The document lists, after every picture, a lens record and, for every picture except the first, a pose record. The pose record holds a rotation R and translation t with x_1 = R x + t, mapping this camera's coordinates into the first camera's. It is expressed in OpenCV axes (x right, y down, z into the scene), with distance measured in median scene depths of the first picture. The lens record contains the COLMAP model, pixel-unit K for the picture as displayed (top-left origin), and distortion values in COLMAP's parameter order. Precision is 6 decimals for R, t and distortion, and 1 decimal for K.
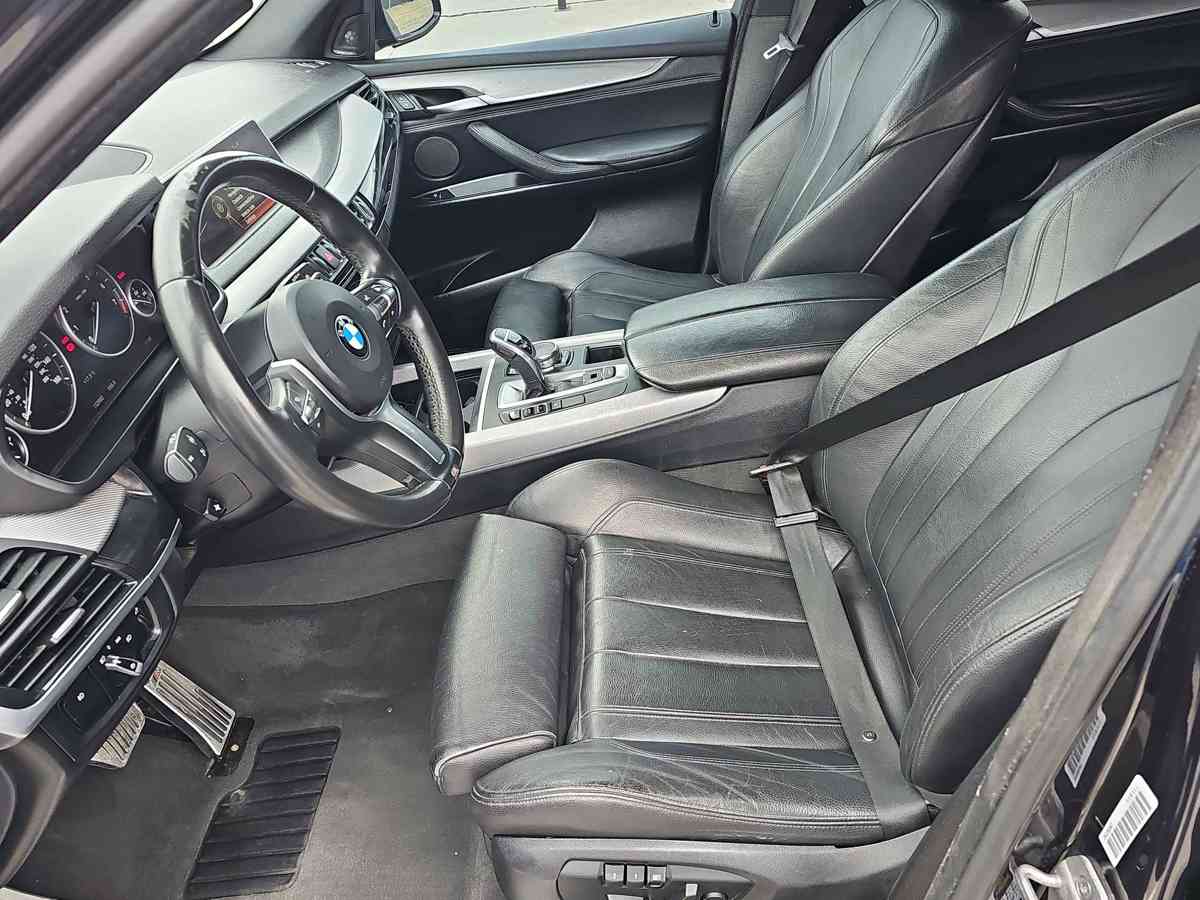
lens RADIAL K [[893.7, 0, 595.1], [0, 893.7, 441.3], [0, 0, 1]] dist [0.079972, -0.083376]
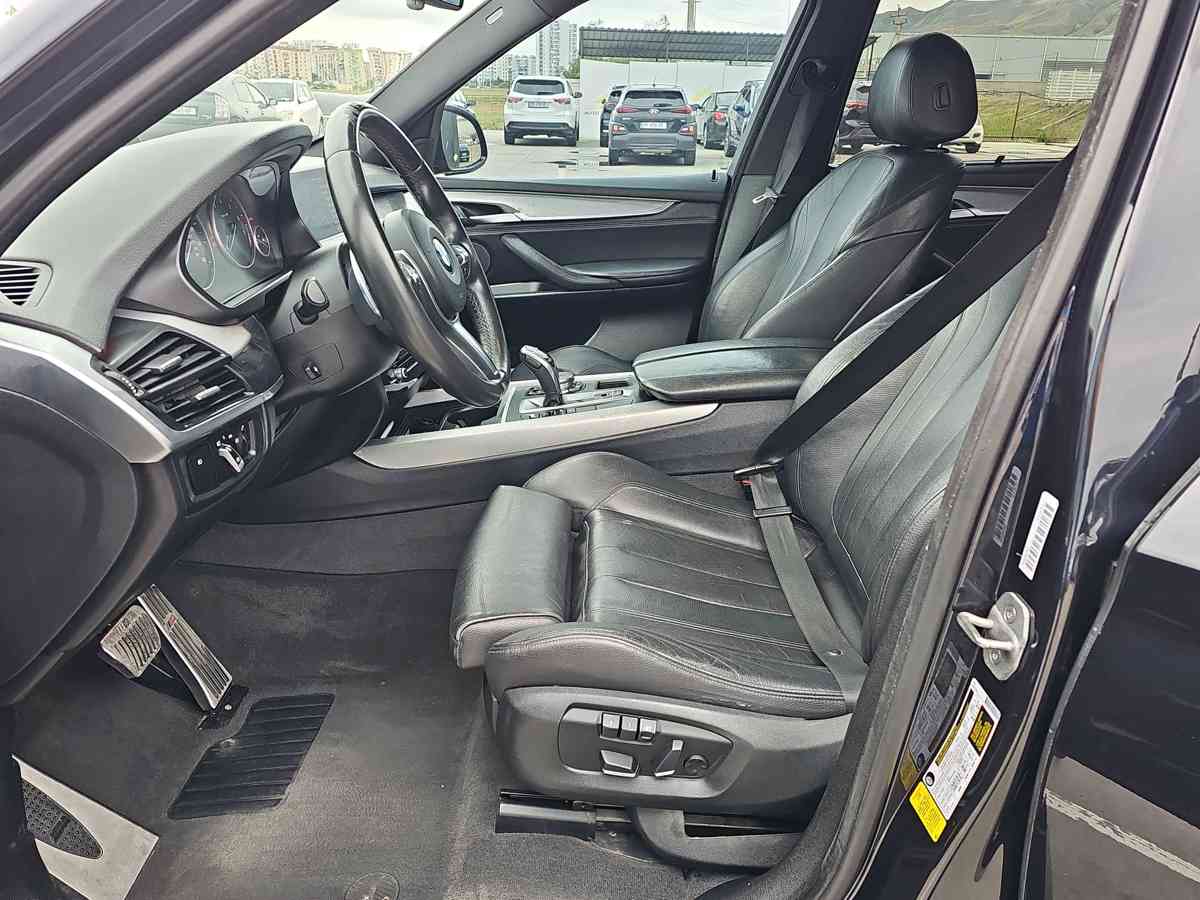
lens RADIAL K [[893.7, 0, 595.1], [0, 893.7, 441.3], [0, 0, 1]] dist [0.079972, -0.083376]
pose [[0.994277, 0.100642, 0.035829, -0.049548], [-0.088083, 0.962090, -0.258116, 0.291761], [-0.060449, 0.253483, 0.965449, -0.112484]]
